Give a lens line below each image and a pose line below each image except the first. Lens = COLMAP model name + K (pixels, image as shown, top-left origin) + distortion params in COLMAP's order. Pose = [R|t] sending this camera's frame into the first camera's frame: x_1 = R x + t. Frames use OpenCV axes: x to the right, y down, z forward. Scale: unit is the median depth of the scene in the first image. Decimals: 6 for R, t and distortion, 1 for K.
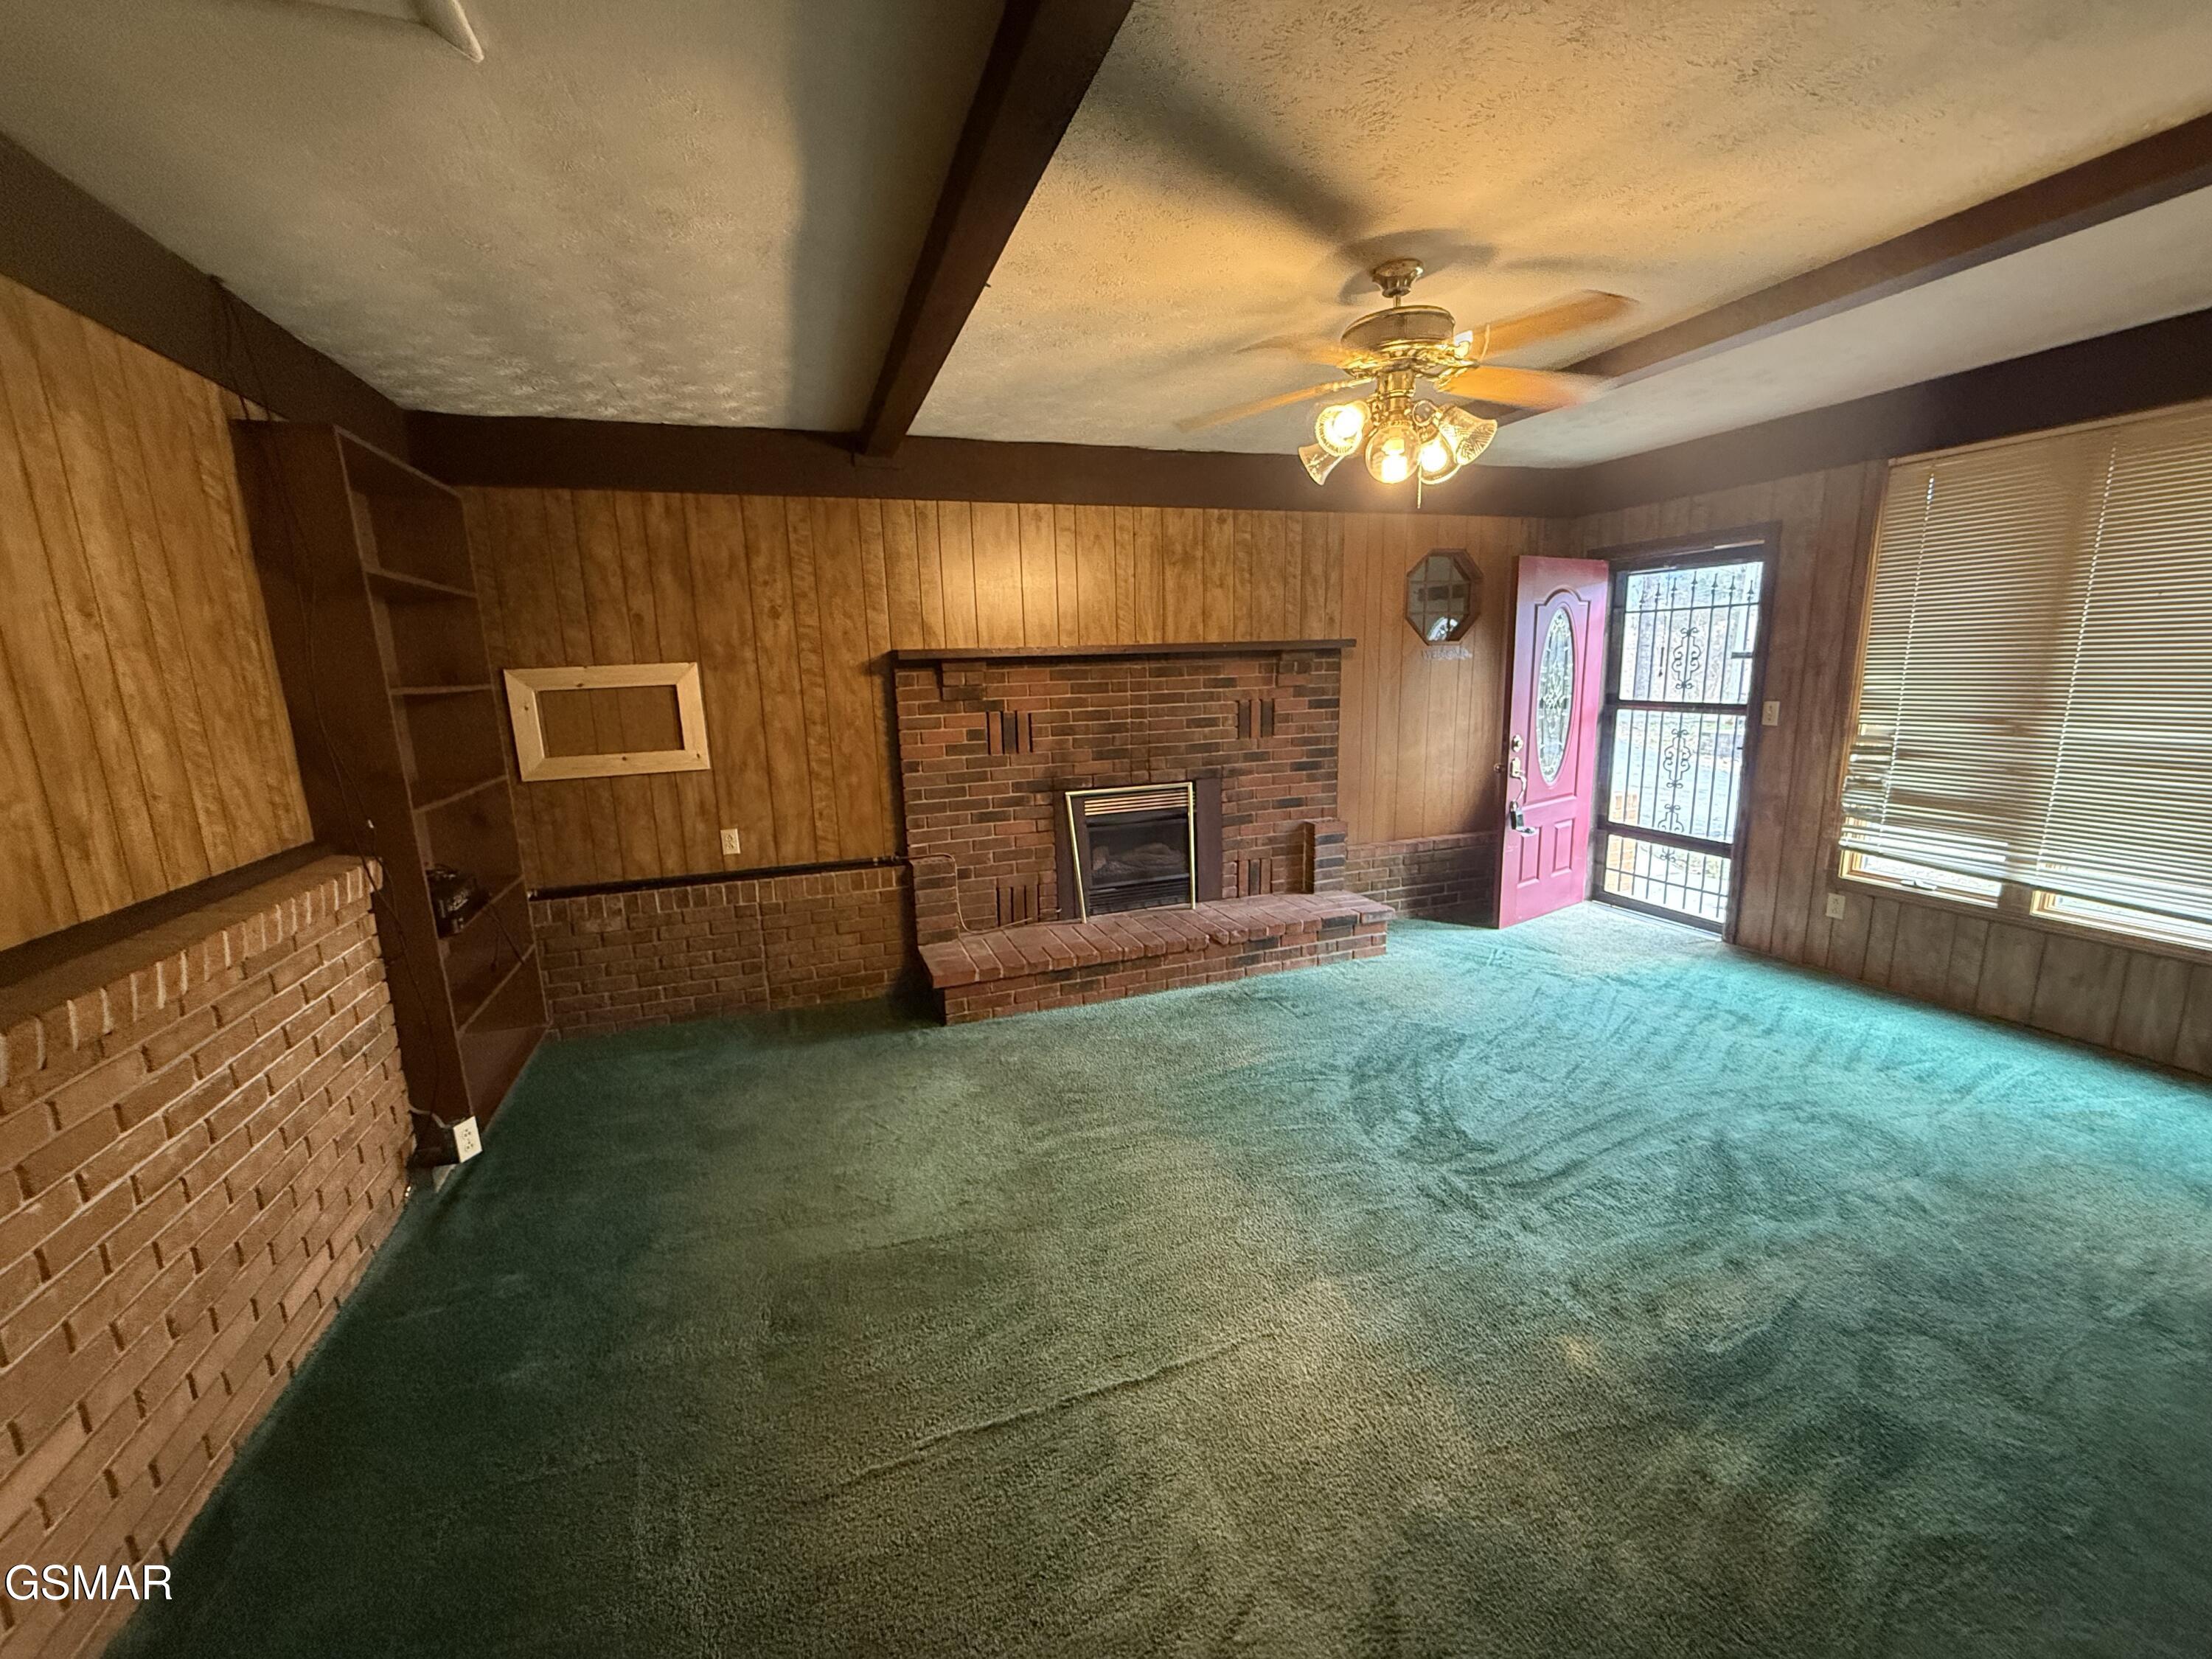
lens RADIAL K [[880.3, 0, 1095.8], [0, 880.3, 831.2], [0, 0, 1]] dist [-0.000438, 0.001005]
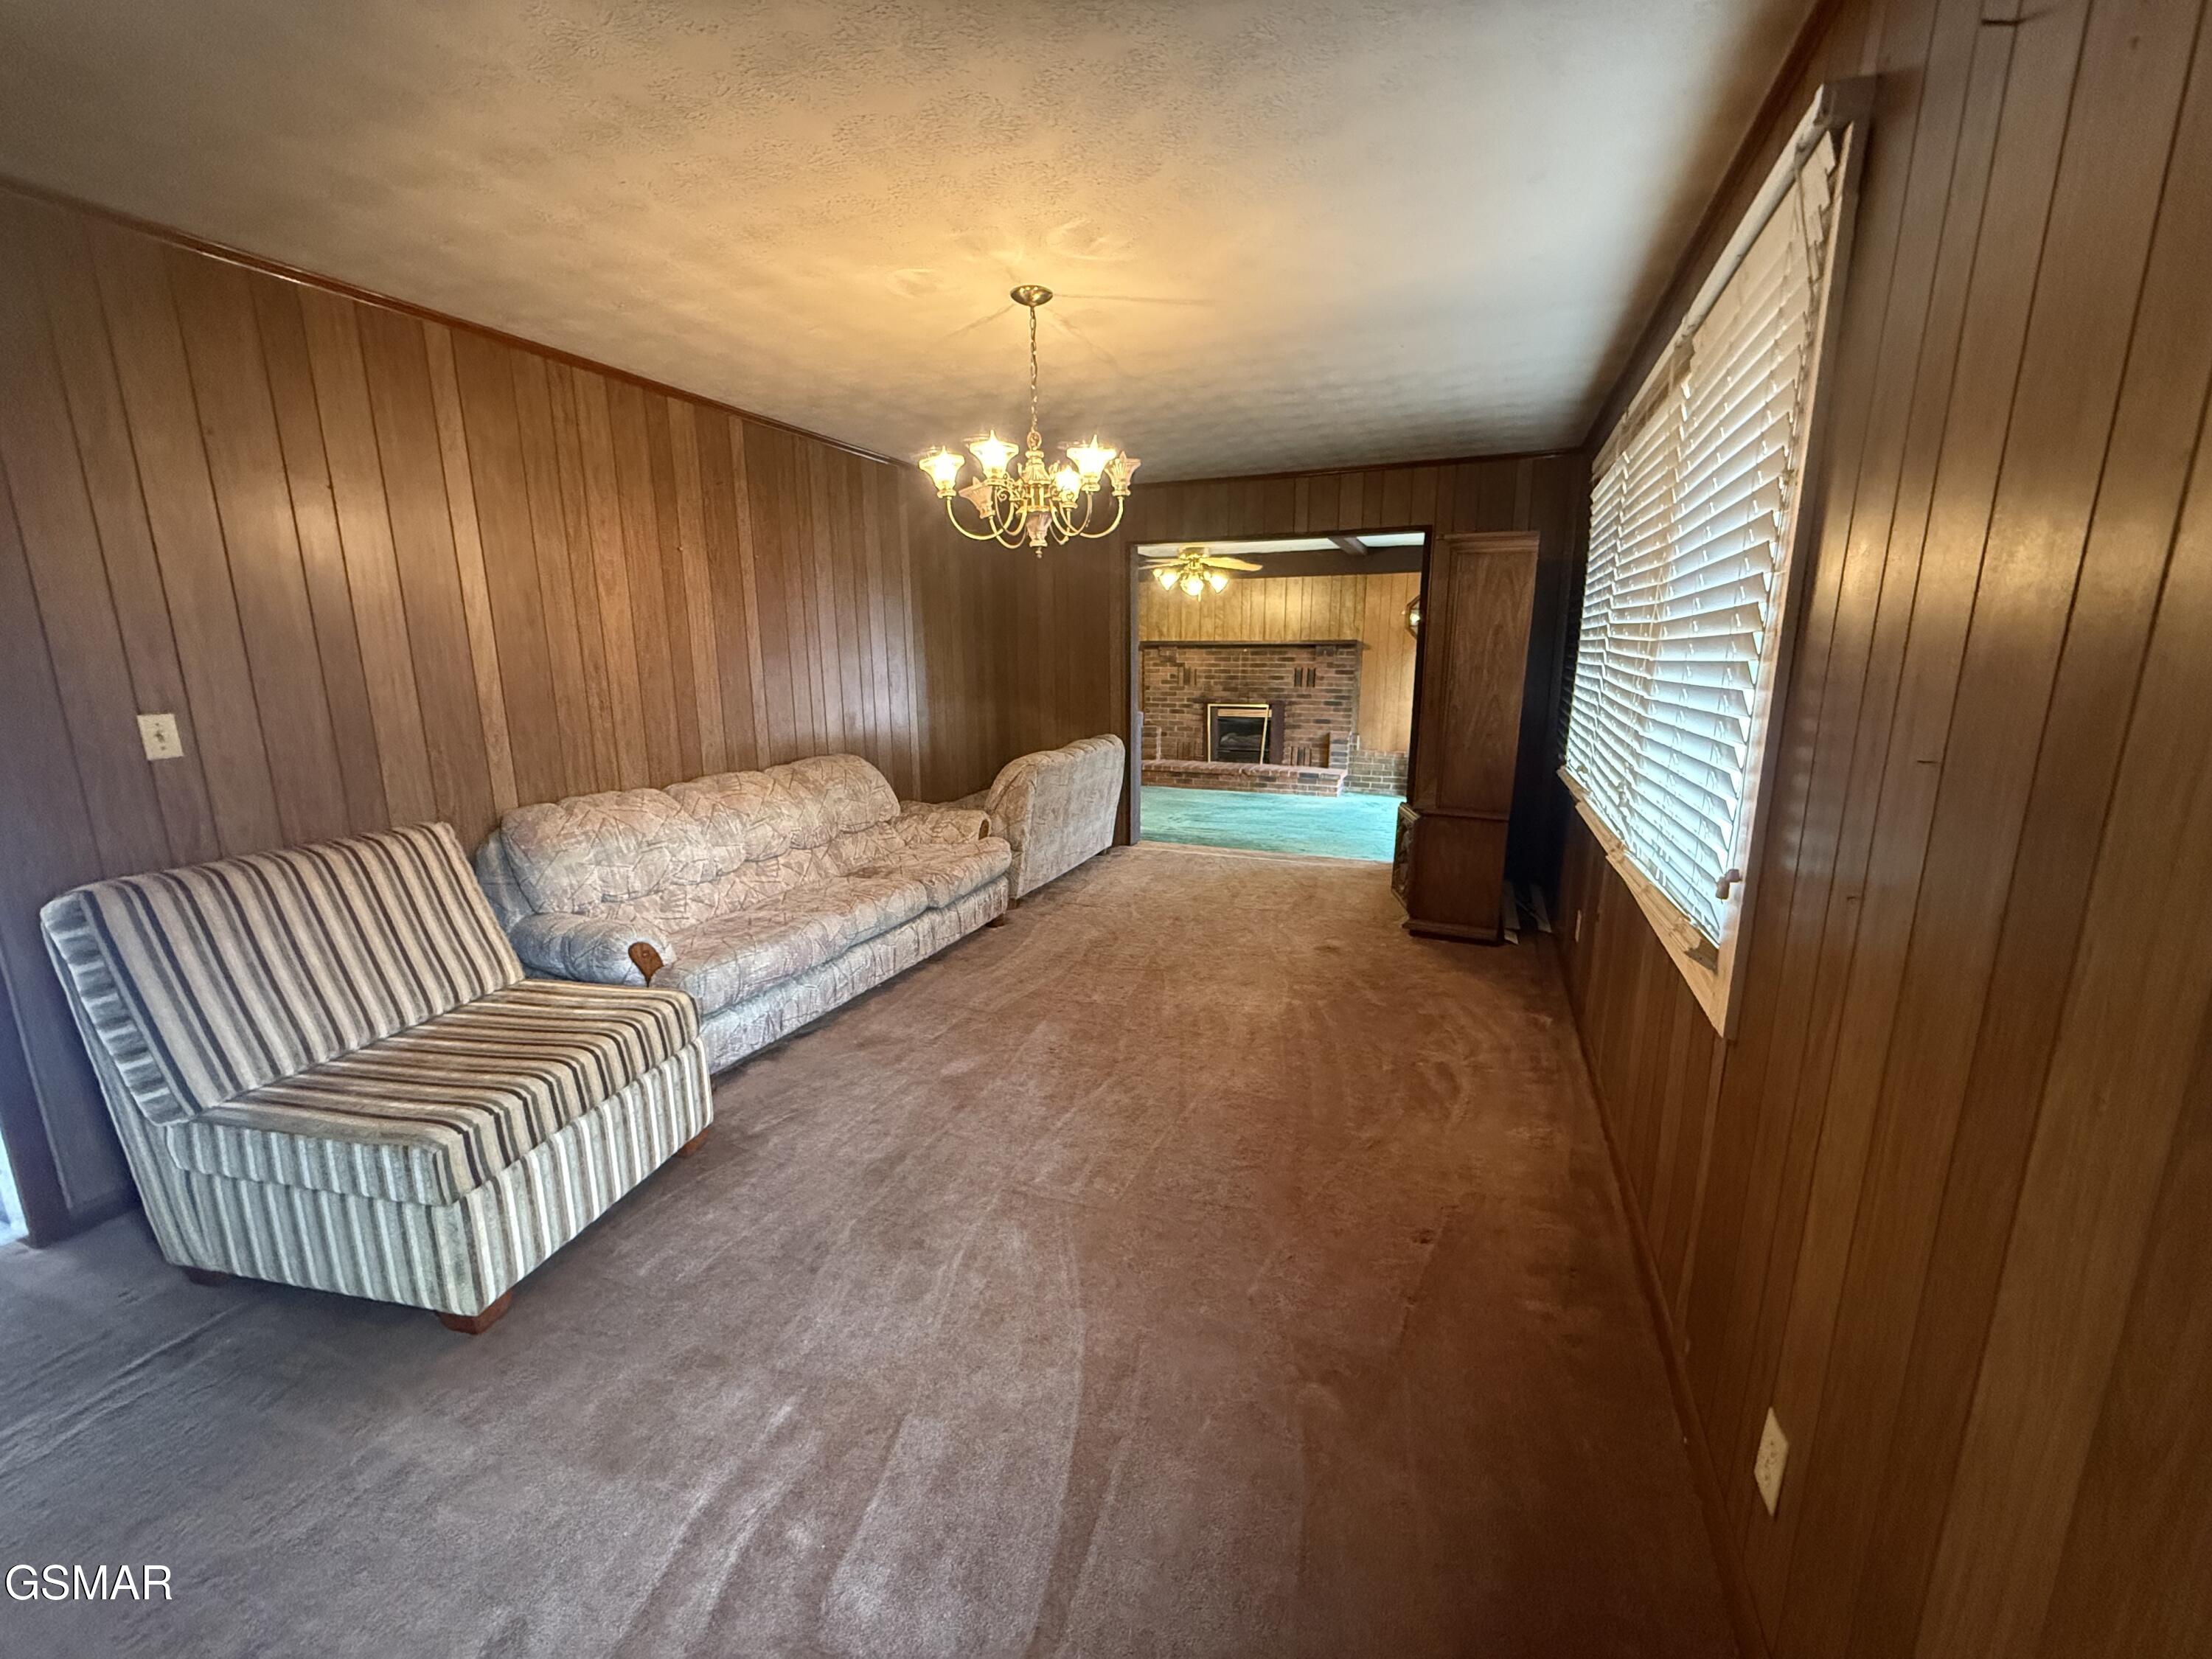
lens RADIAL K [[880.3, 0, 1098.5], [0, 880.3, 827.6], [0, 0, 1]] dist [-0.000438, 0.001005]
pose [[0.733552, 0.162112, -0.660016, 1.388658], [-0.147635, 0.985955, 0.078085, 0.142939], [0.663405, 0.040162, 0.747182, -0.940295]]
